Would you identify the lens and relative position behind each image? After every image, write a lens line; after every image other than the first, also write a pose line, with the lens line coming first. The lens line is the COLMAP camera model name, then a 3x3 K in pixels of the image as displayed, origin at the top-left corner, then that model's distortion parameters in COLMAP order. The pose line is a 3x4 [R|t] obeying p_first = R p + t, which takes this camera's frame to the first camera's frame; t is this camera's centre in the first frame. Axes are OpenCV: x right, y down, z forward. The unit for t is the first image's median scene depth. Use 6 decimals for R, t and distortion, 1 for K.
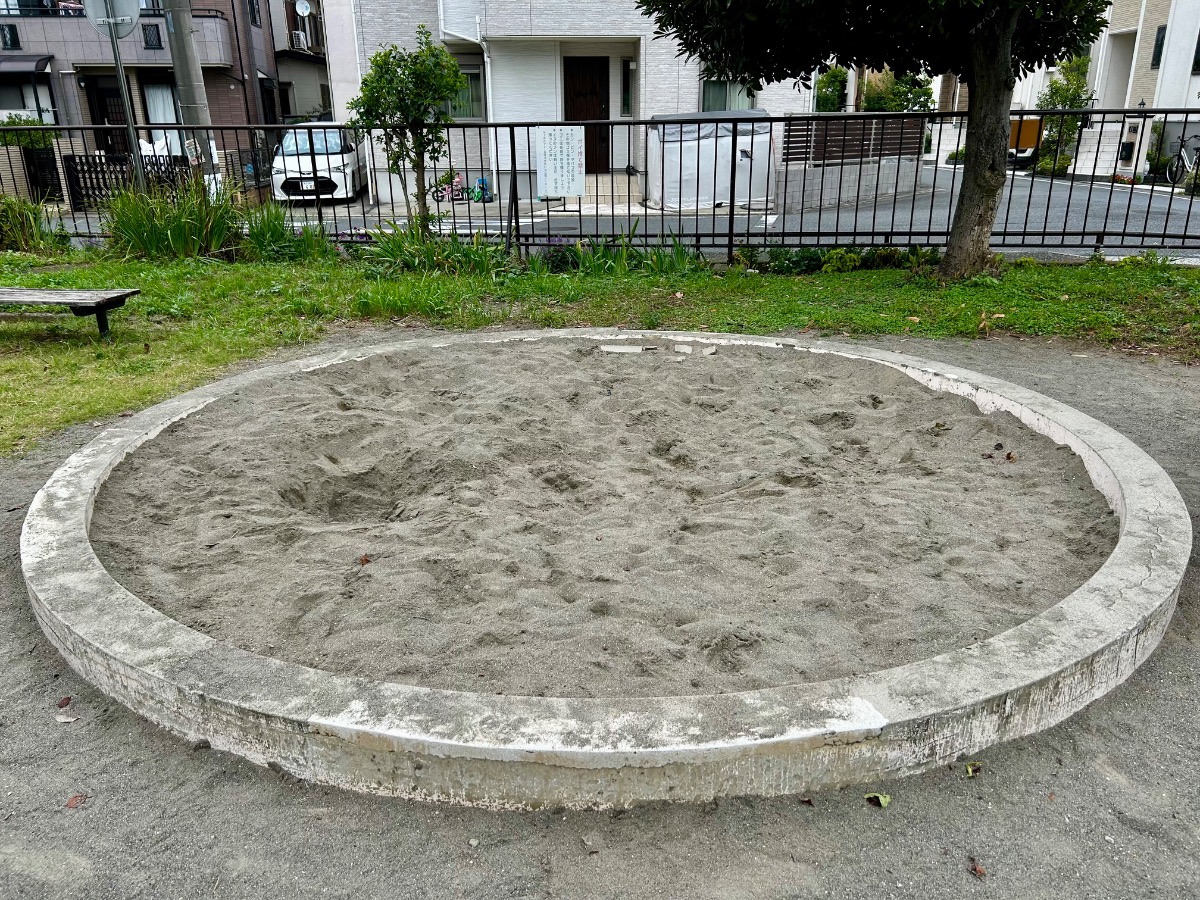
lens RADIAL K [[905.7, 0, 593.8], [0, 905.7, 461.6], [0, 0, 1]] dist [0.049579, -0.050635]
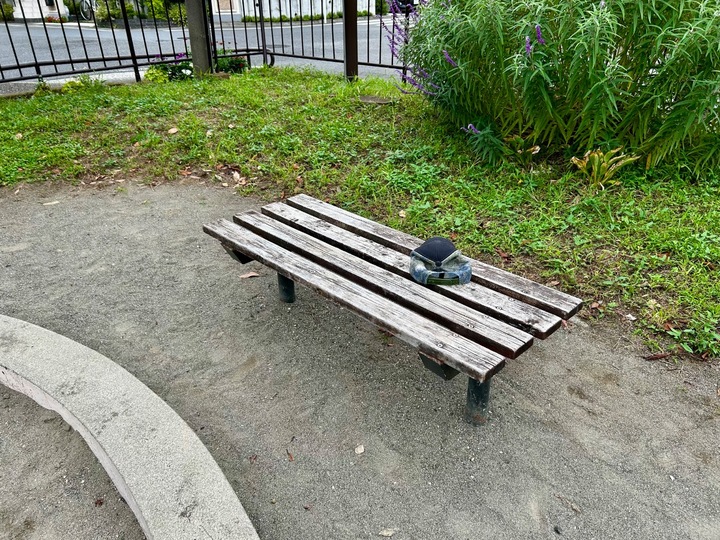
lens RADIAL K [[523.7, 0, 360.0], [0, 523.7, 270.0], [0, 0, 1]] dist [0.048942, -0.054205]
pose [[0.563254, -0.394736, 0.725898, 0.210116], [0.291593, 0.916946, 0.272368, -0.079891], [-0.773123, 0.058255, 0.631575, 0.301260]]
